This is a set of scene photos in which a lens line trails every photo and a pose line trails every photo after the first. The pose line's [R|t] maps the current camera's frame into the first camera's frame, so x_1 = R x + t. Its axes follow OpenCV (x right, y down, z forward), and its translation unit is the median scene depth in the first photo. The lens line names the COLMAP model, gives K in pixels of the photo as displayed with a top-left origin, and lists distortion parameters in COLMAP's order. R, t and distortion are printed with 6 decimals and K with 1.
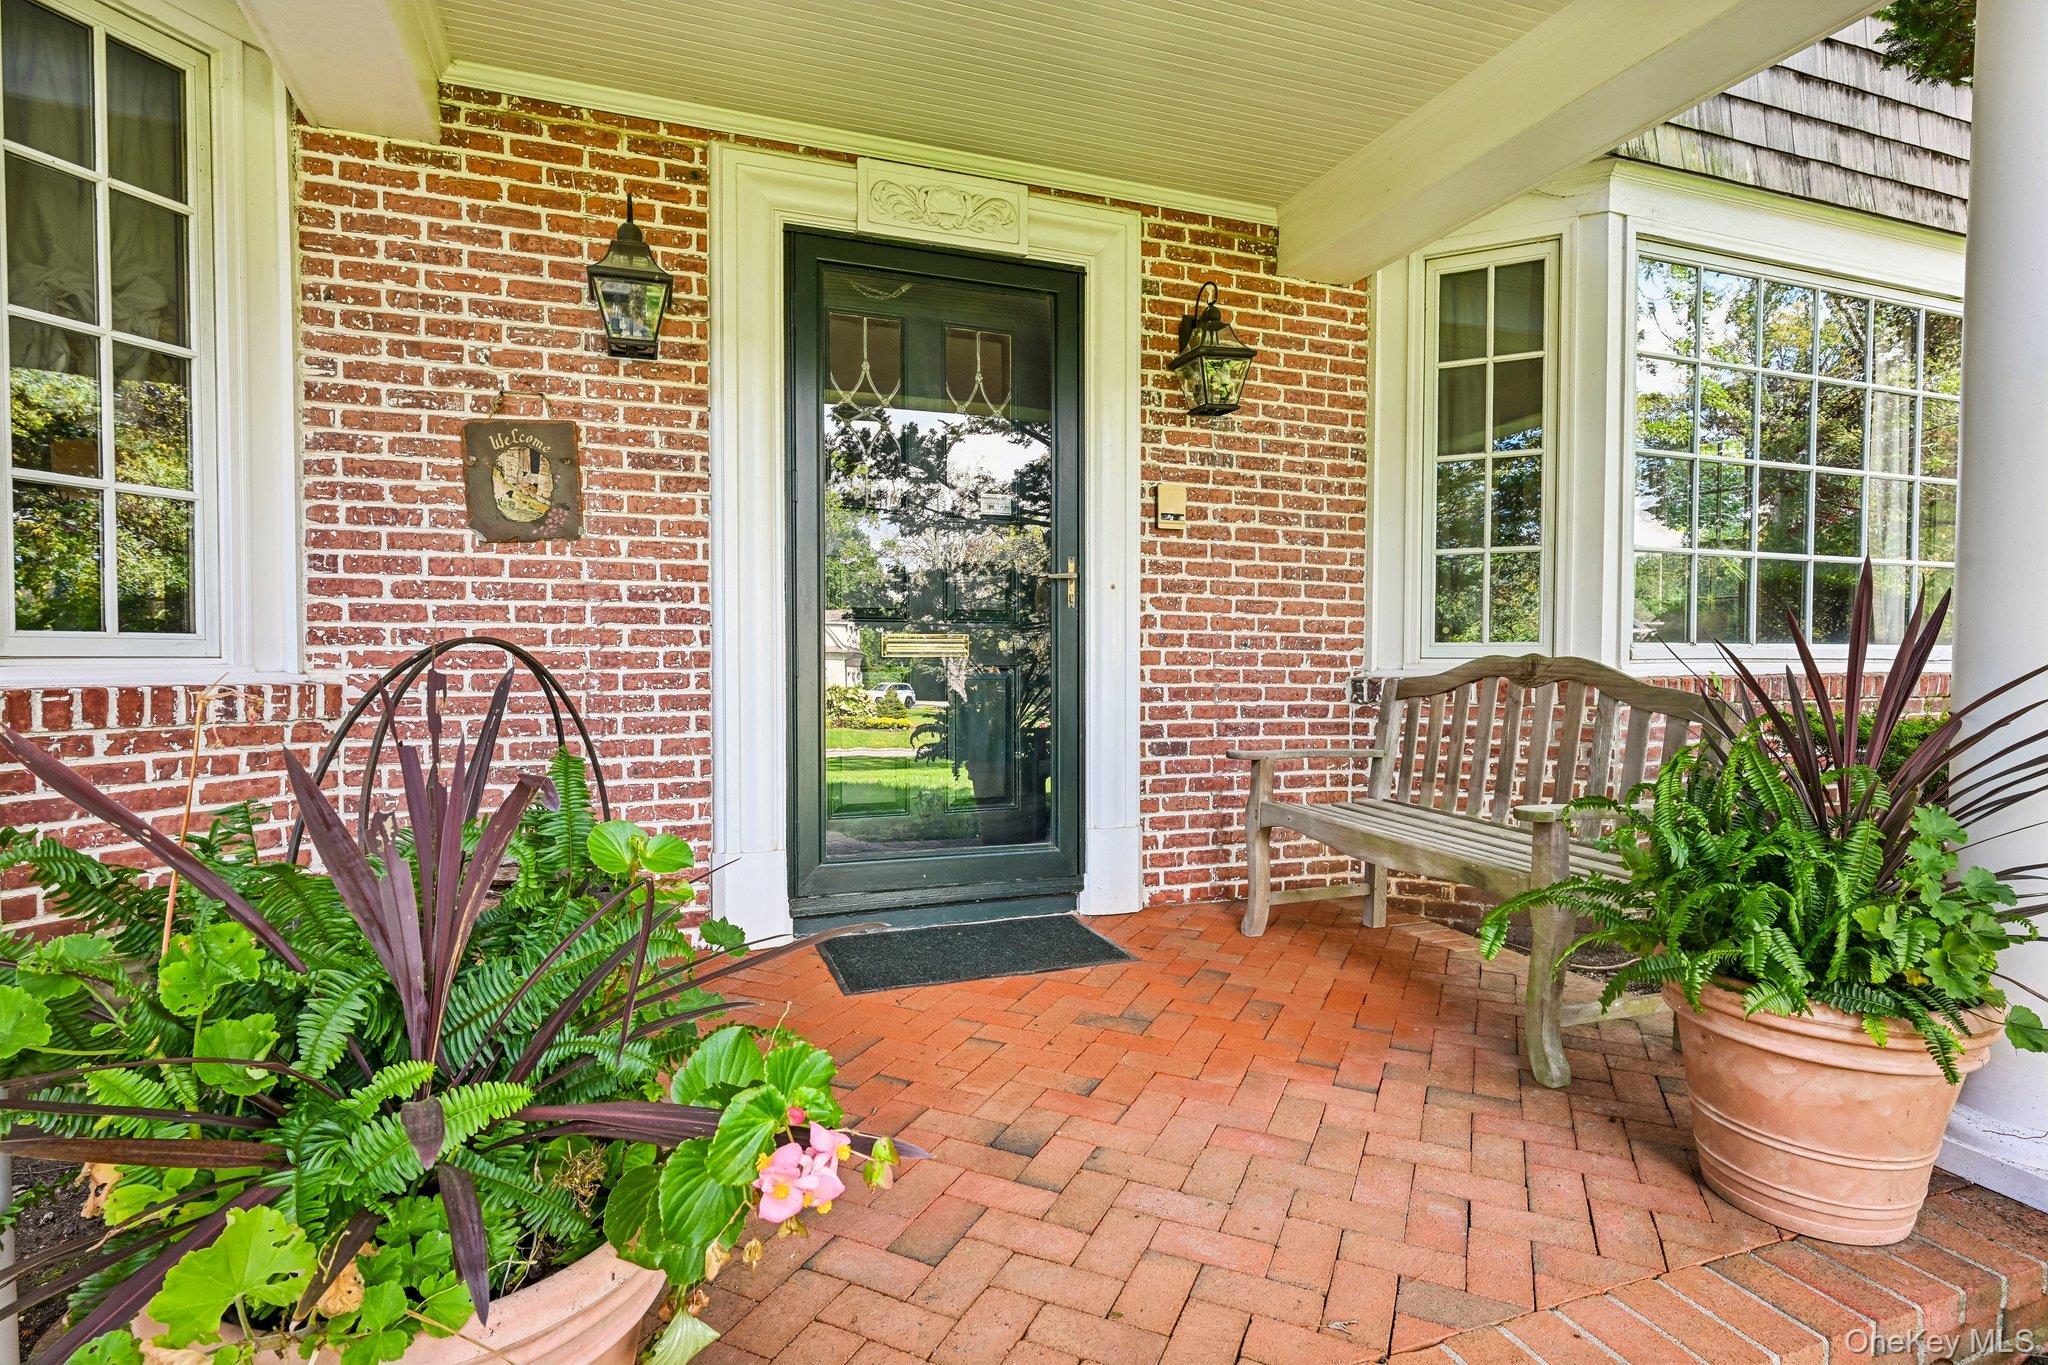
lens RADIAL K [[1002.4, 0, 1024.0], [0, 1002.4, 682.5], [0, 0, 1]] dist [0.000745, 0.000028]
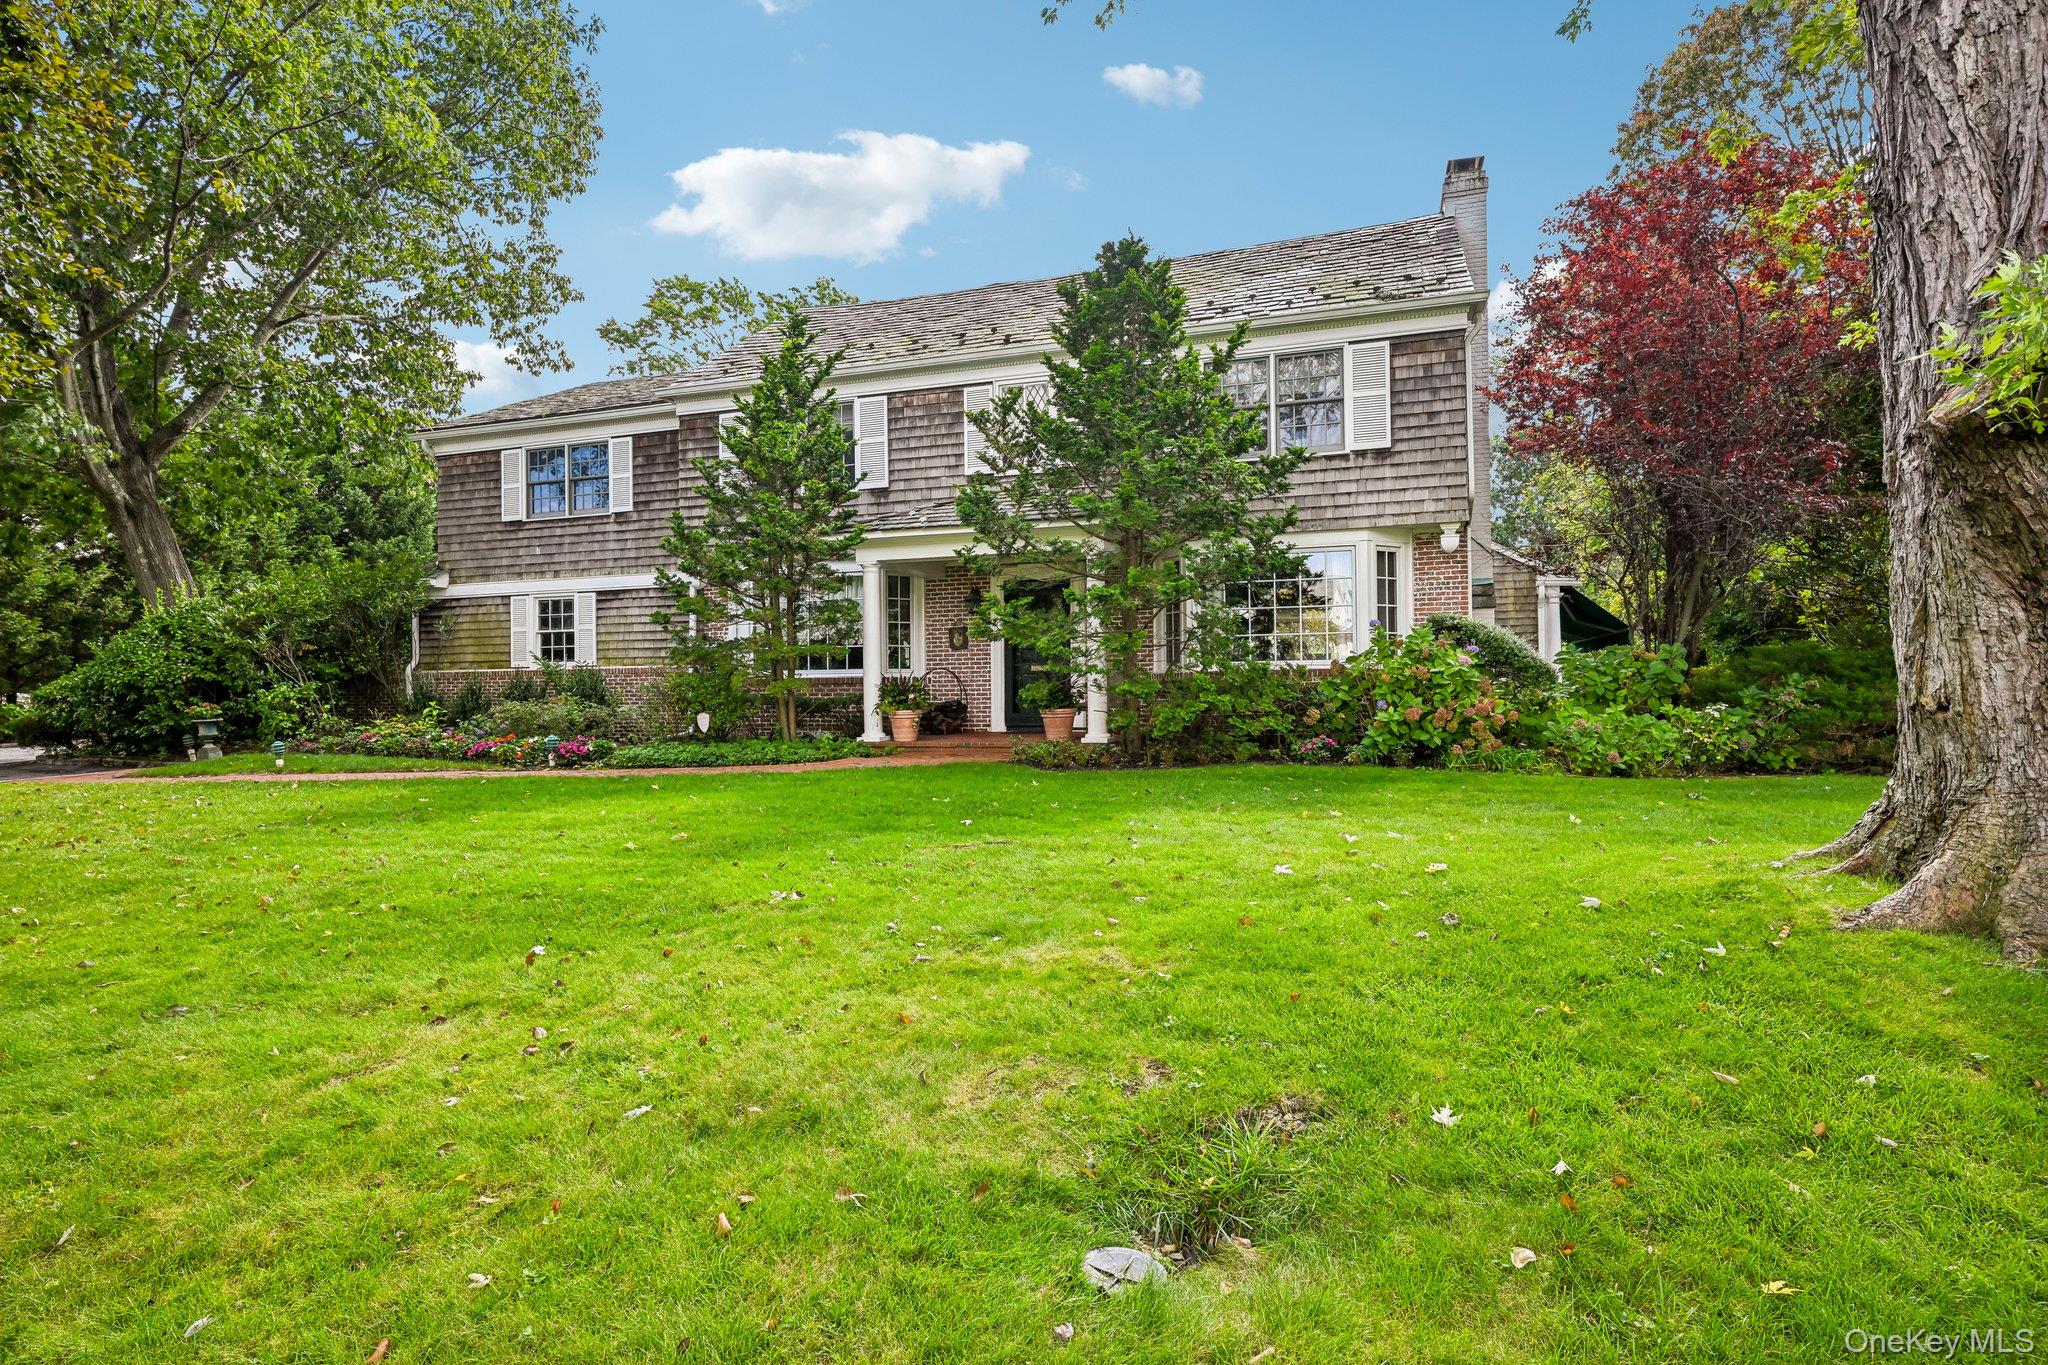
lens RADIAL K [[1022.0, 0, 1024.0], [0, 1022.0, 682.5], [0, 0, 1]] dist [-0.000330, 0.000062]
pose [[0.778065, -0.010049, -0.628104, 3.029249], [-0.005841, 0.999713, -0.023229, 0.145359], [0.628157, 0.021742, 0.777783, -2.838986]]
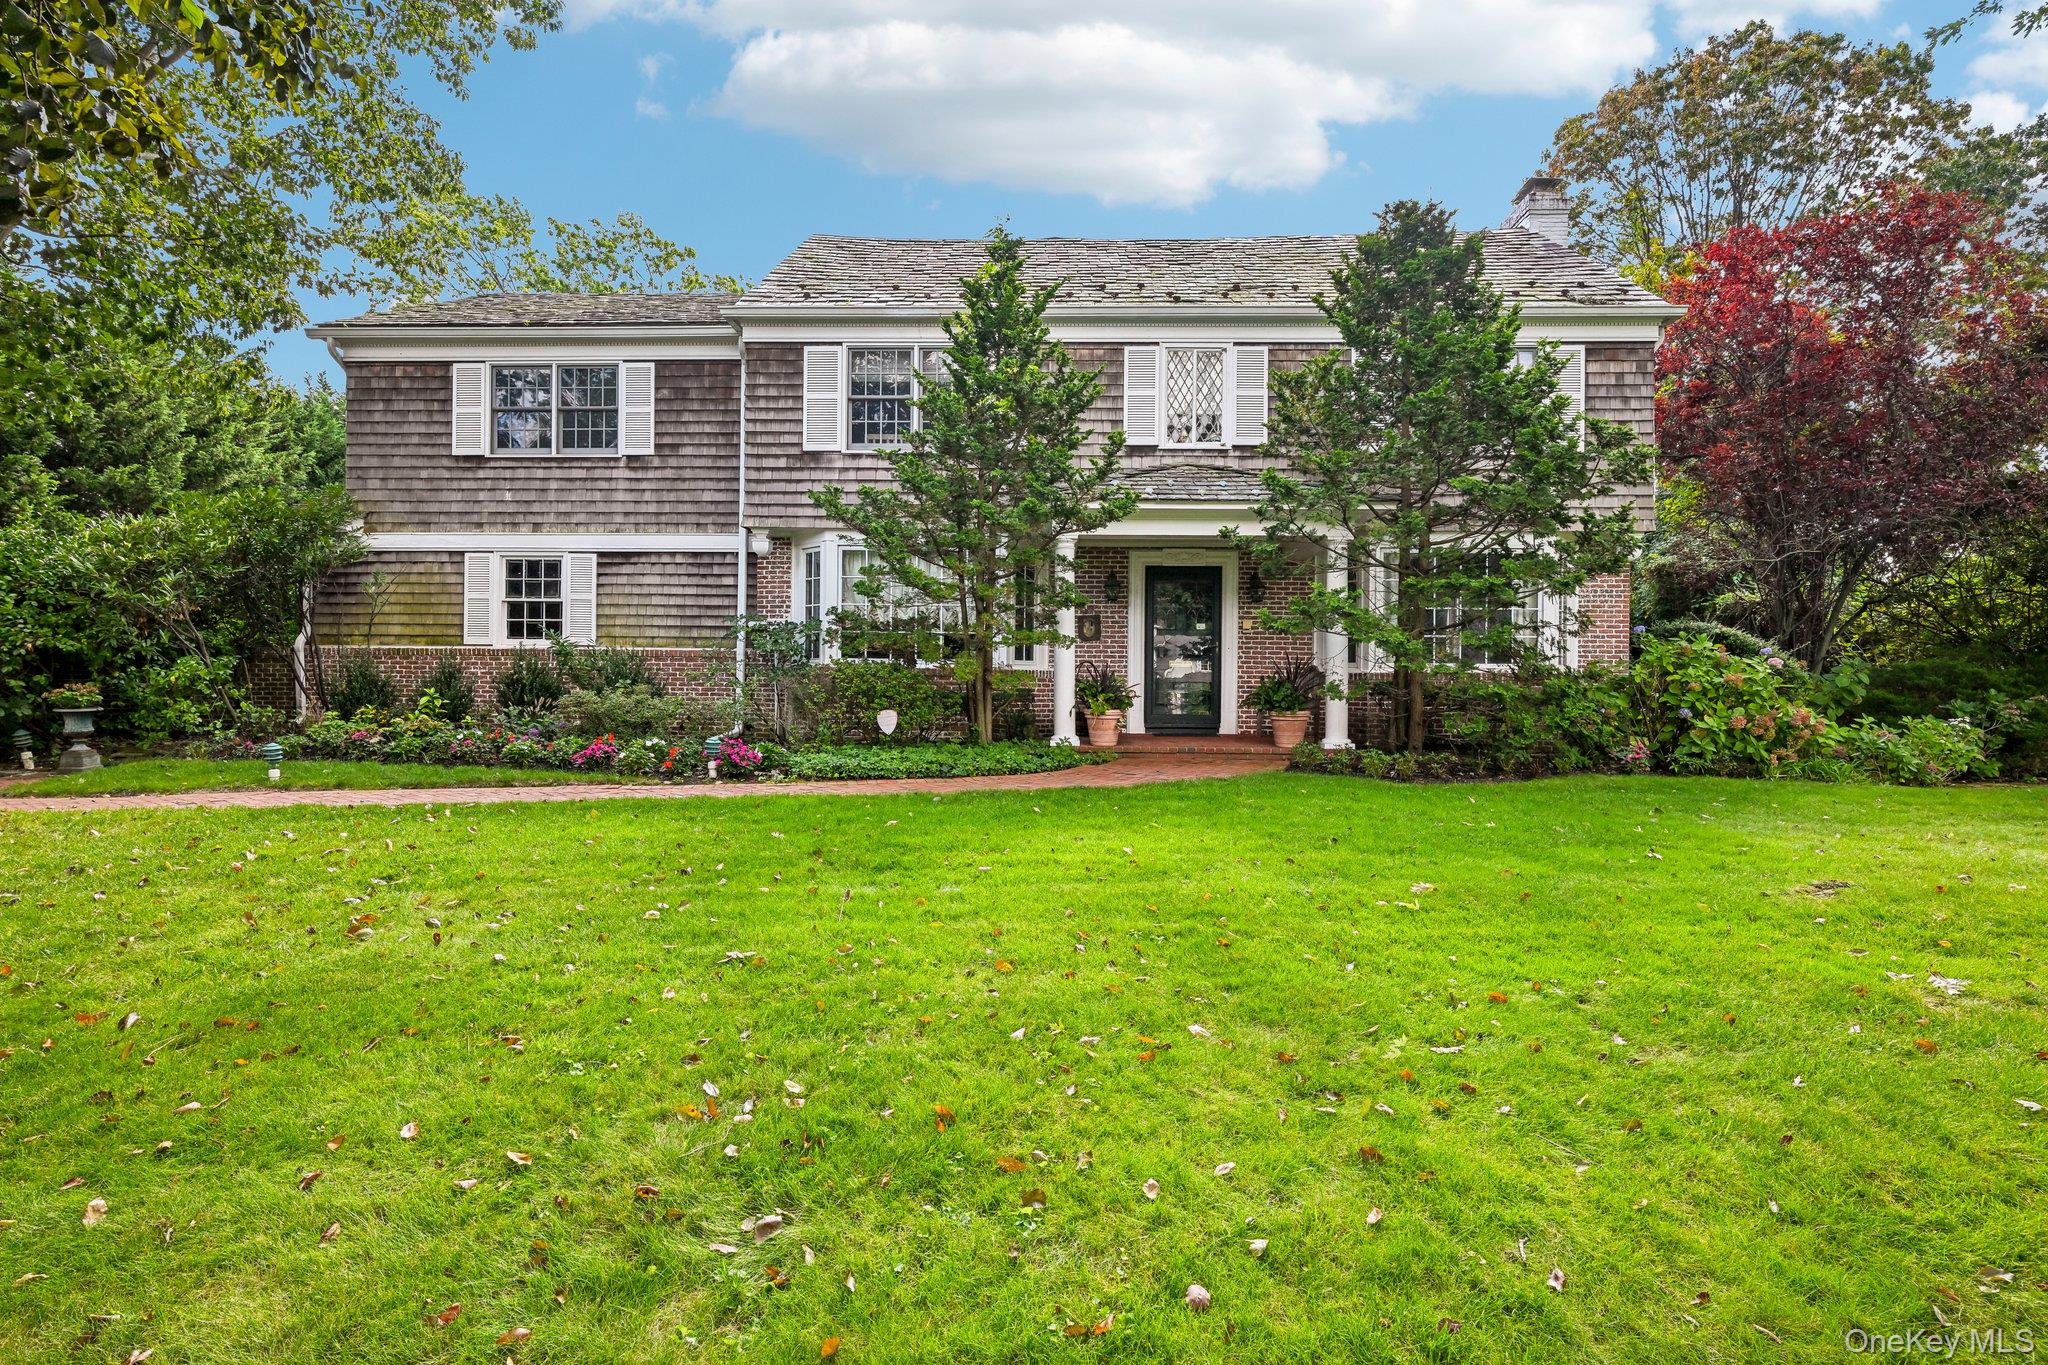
lens RADIAL K [[1022.0, 0, 1024.0], [0, 1022.0, 682.5], [0, 0, 1]] dist [-0.000330, 0.000062]
pose [[0.922965, 0.012121, -0.384693, 1.017421], [-0.021126, 0.999593, -0.019190, 0.144311], [0.384304, 0.025838, 0.922845, -3.385343]]
